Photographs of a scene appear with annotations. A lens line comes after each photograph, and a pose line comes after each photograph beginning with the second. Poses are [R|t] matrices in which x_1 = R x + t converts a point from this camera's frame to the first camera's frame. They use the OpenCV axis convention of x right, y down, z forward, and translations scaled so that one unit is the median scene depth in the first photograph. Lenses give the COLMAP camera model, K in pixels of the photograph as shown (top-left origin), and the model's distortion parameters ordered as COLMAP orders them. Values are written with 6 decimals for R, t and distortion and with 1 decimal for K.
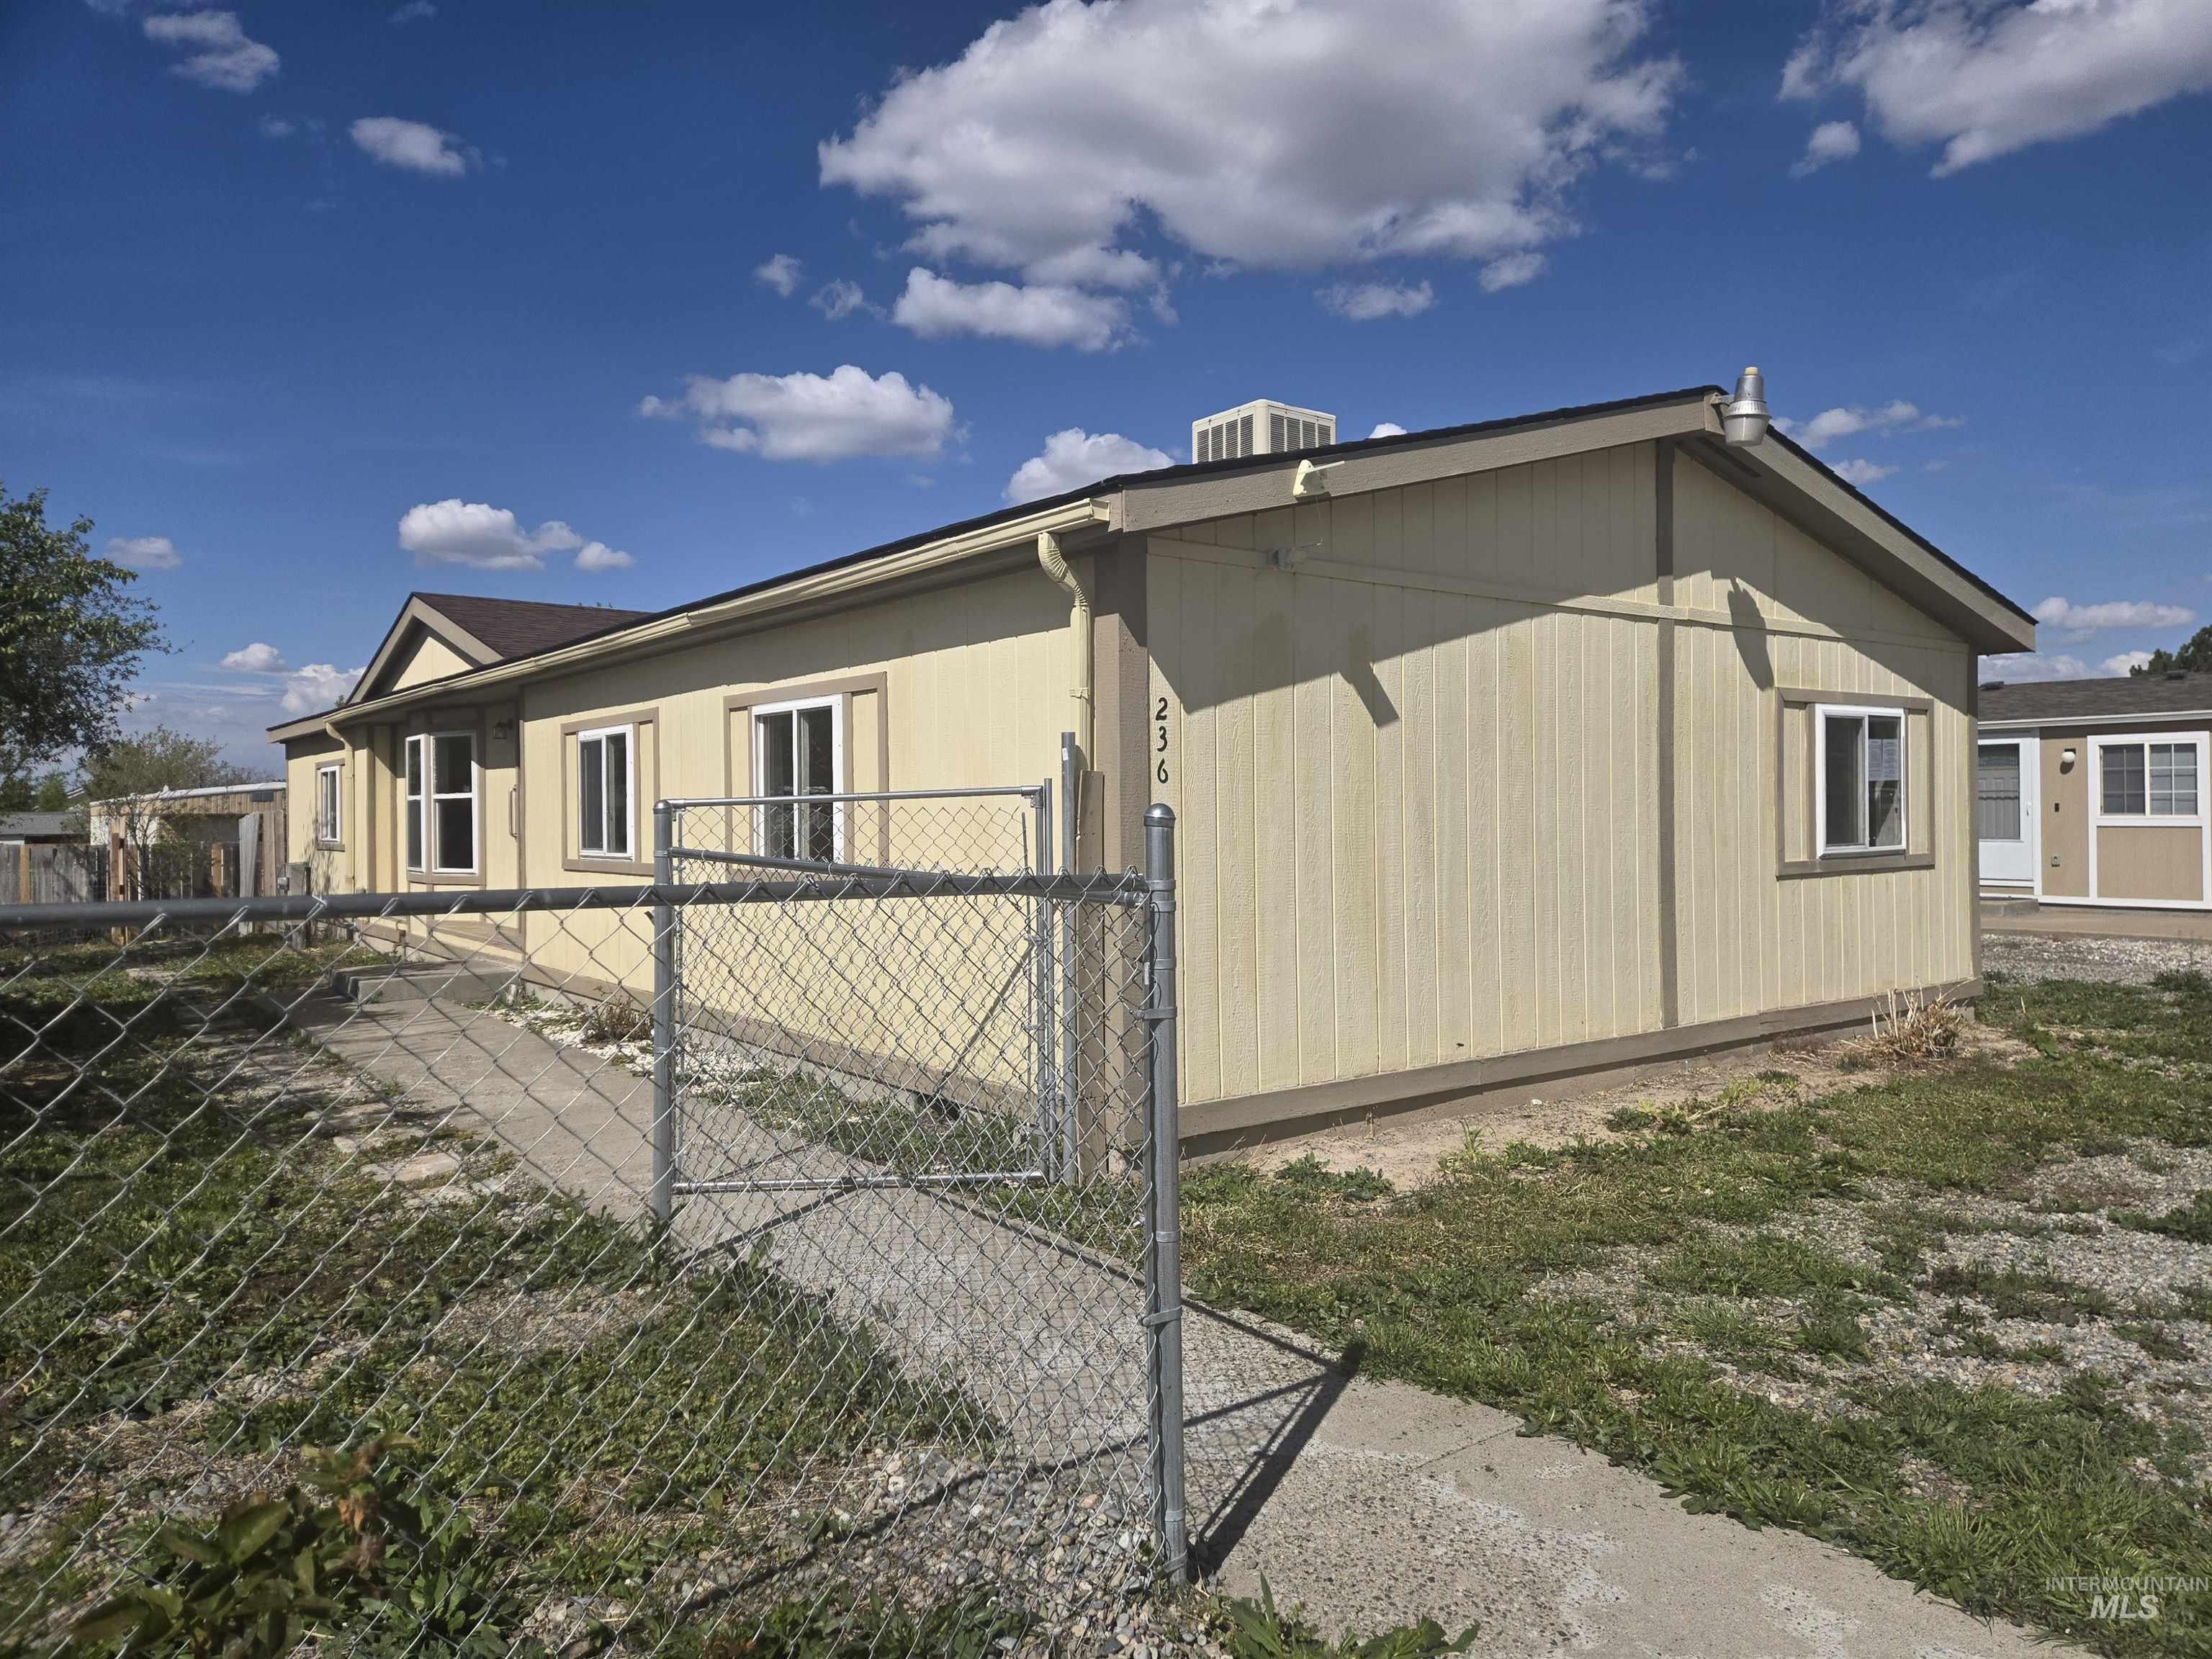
lens RADIAL K [[1503.7, 0, 1084.1], [0, 1503.7, 822.0], [0, 0, 1]] dist [0.073777, -0.051465]
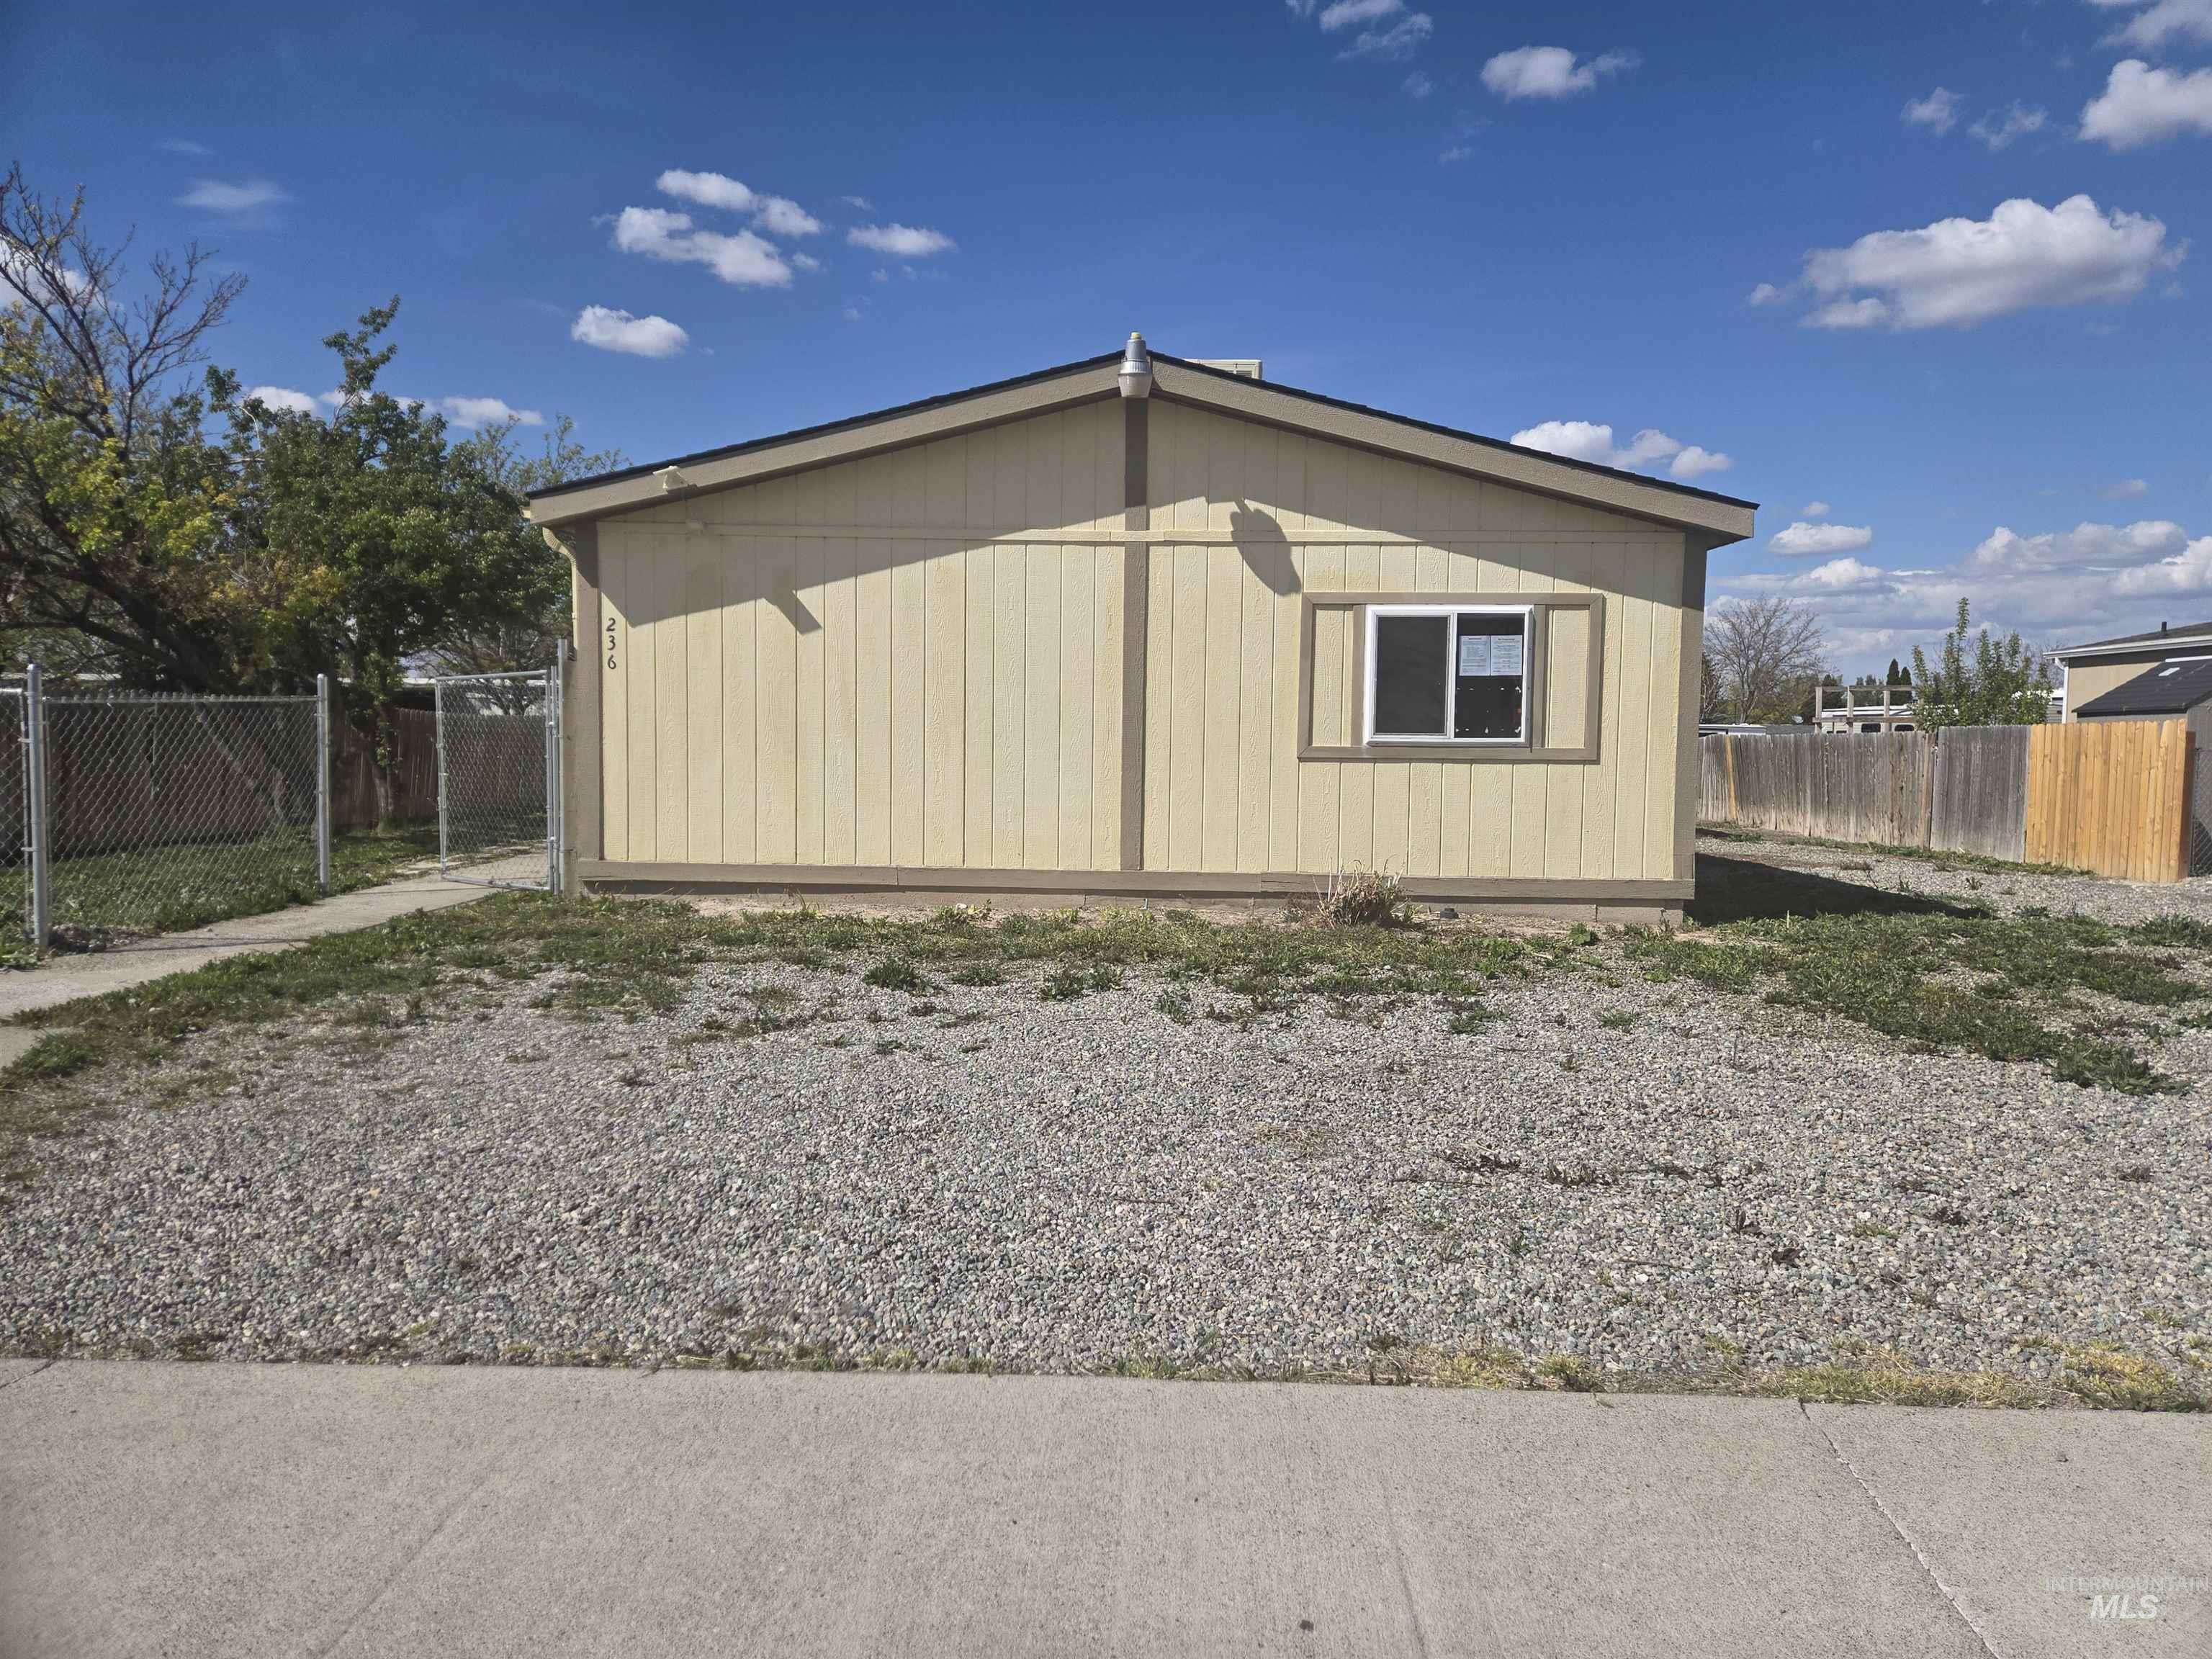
lens RADIAL K [[1503.7, 0, 1101.6], [0, 1503.7, 826.2], [0, 0, 1]] dist [0.073777, -0.051465]
pose [[0.780394, 0.061862, -0.622220, 1.130405], [-0.025081, 0.997390, 0.067705, 0.014641], [0.624785, -0.037231, 0.779909, 0.016666]]
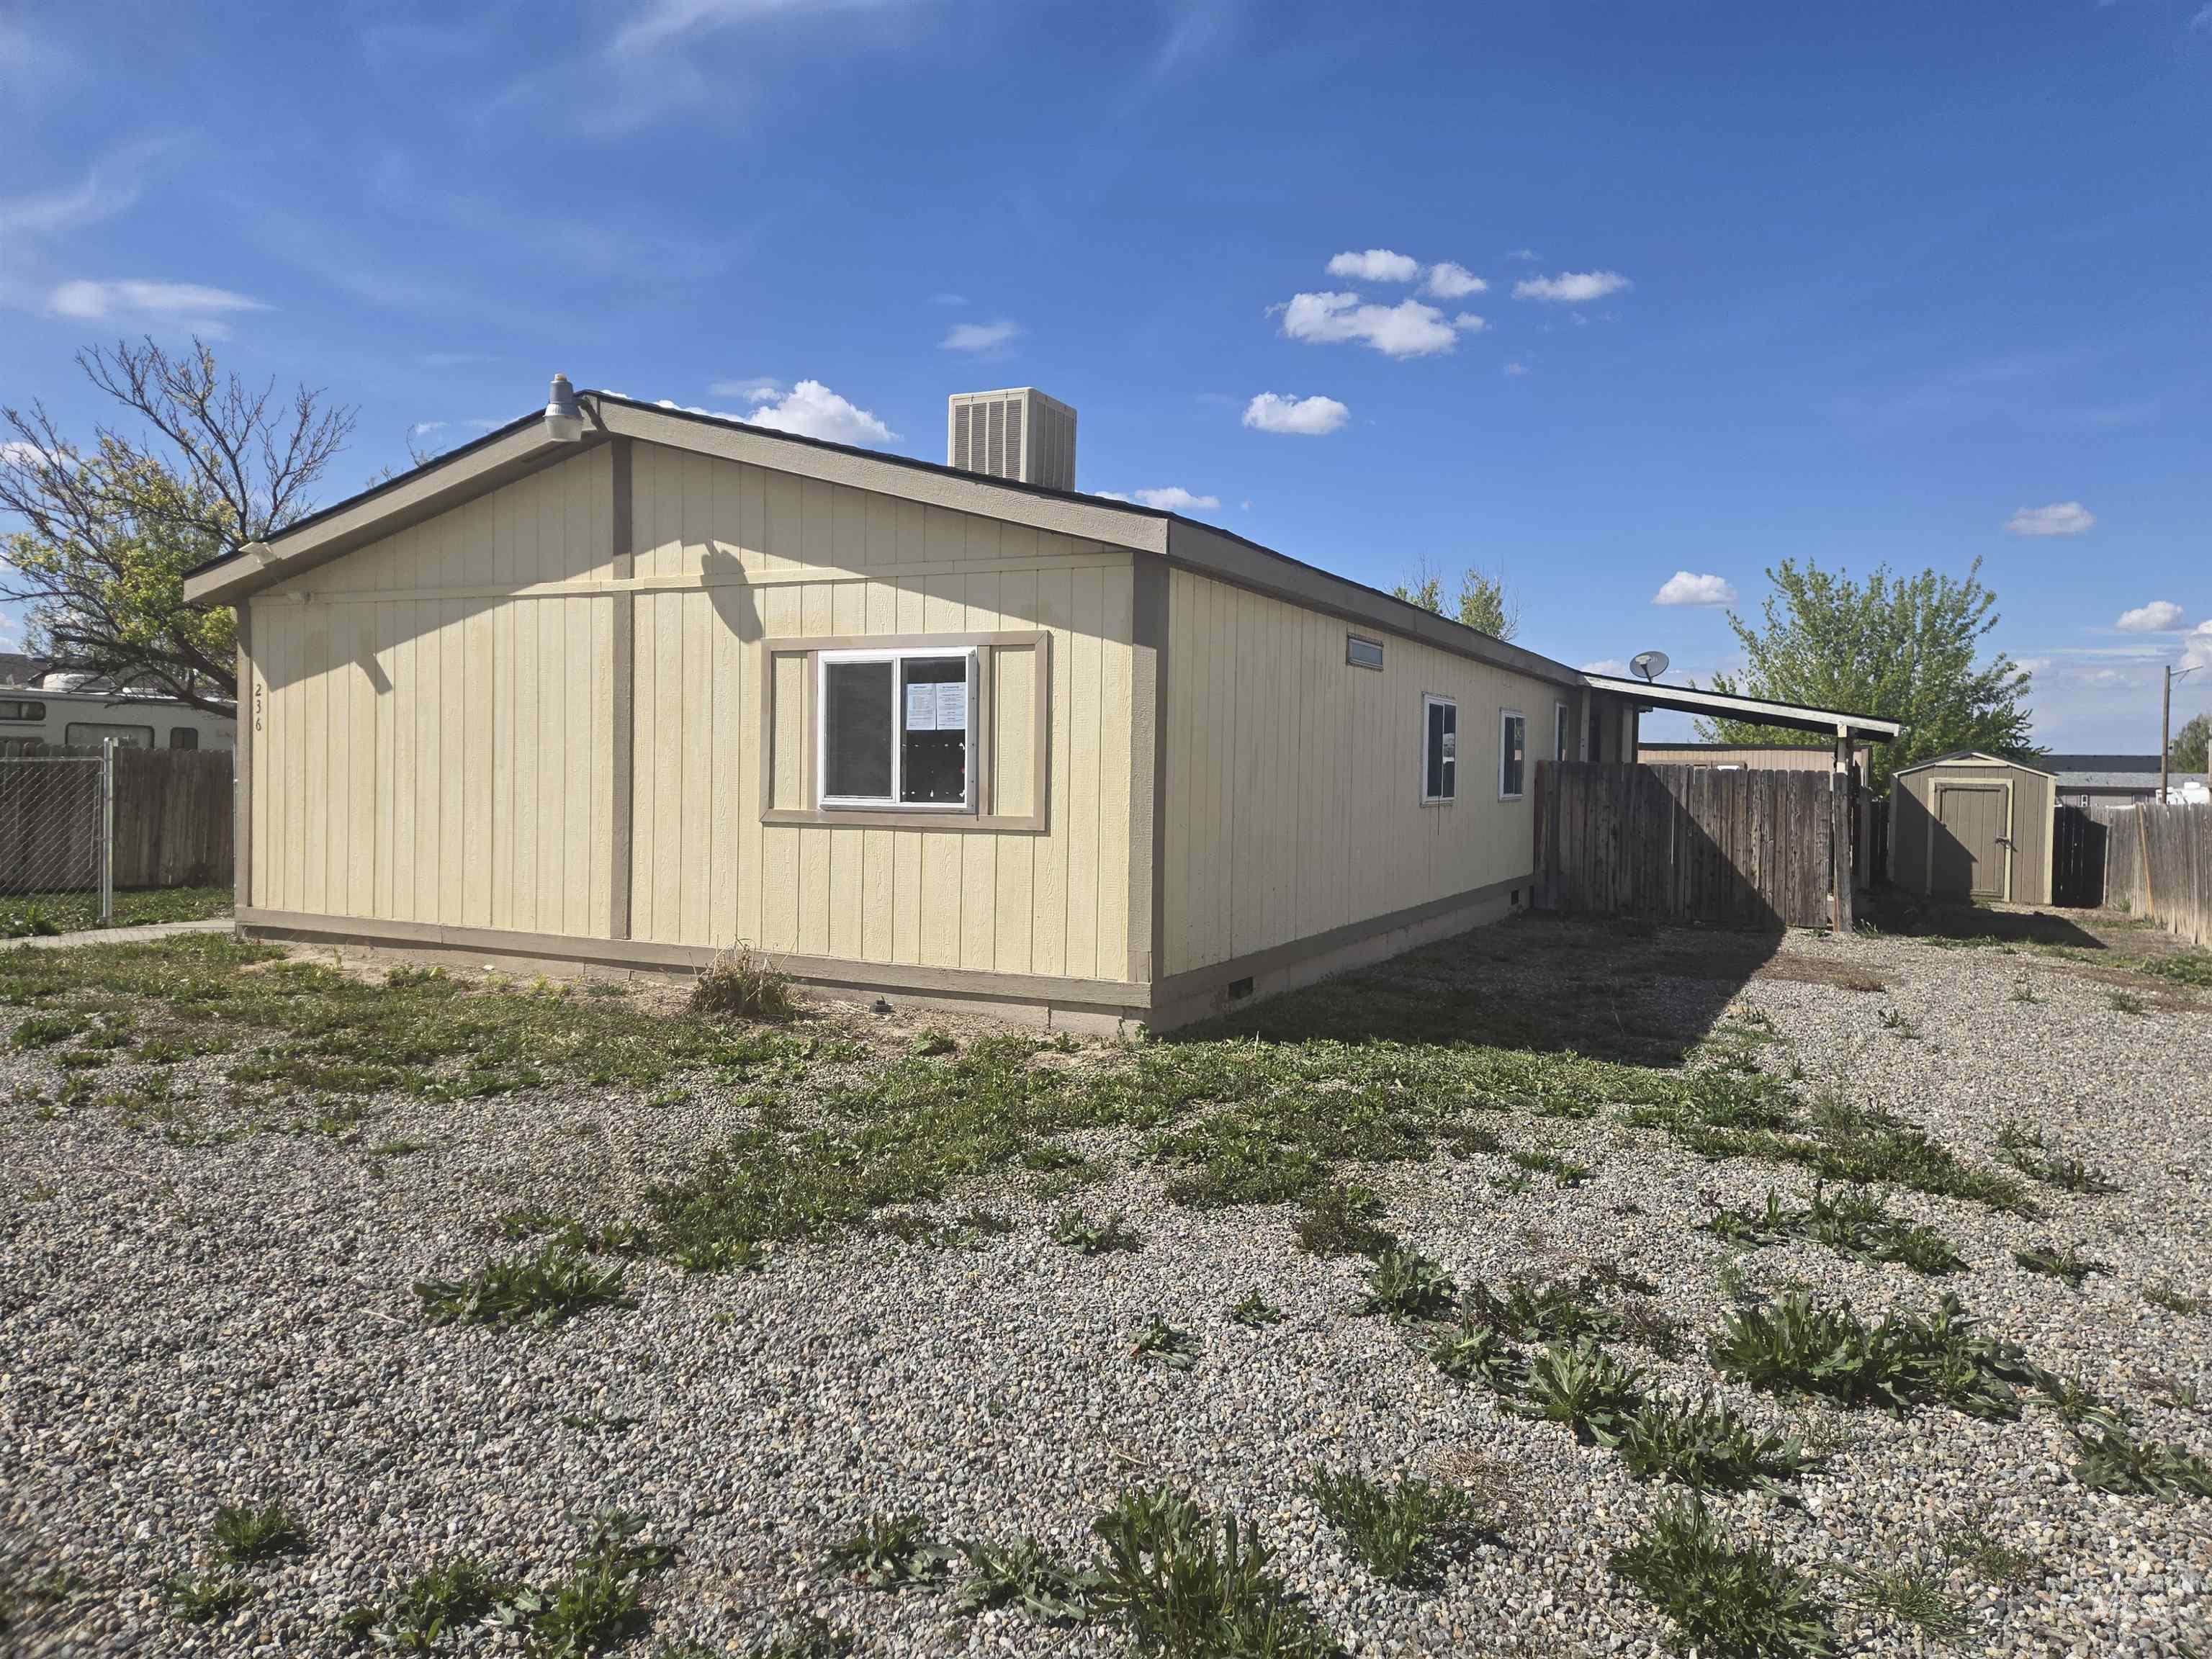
lens RADIAL K [[1503.7, 0, 1106.9], [0, 1503.7, 836.3], [0, 0, 1]] dist [0.073777, -0.051465]
pose [[0.440626, 0.053796, -0.896077, 1.590819], [-0.027228, 0.998544, 0.046559, -0.010065], [0.897278, 0.003883, 0.441449, 0.813960]]
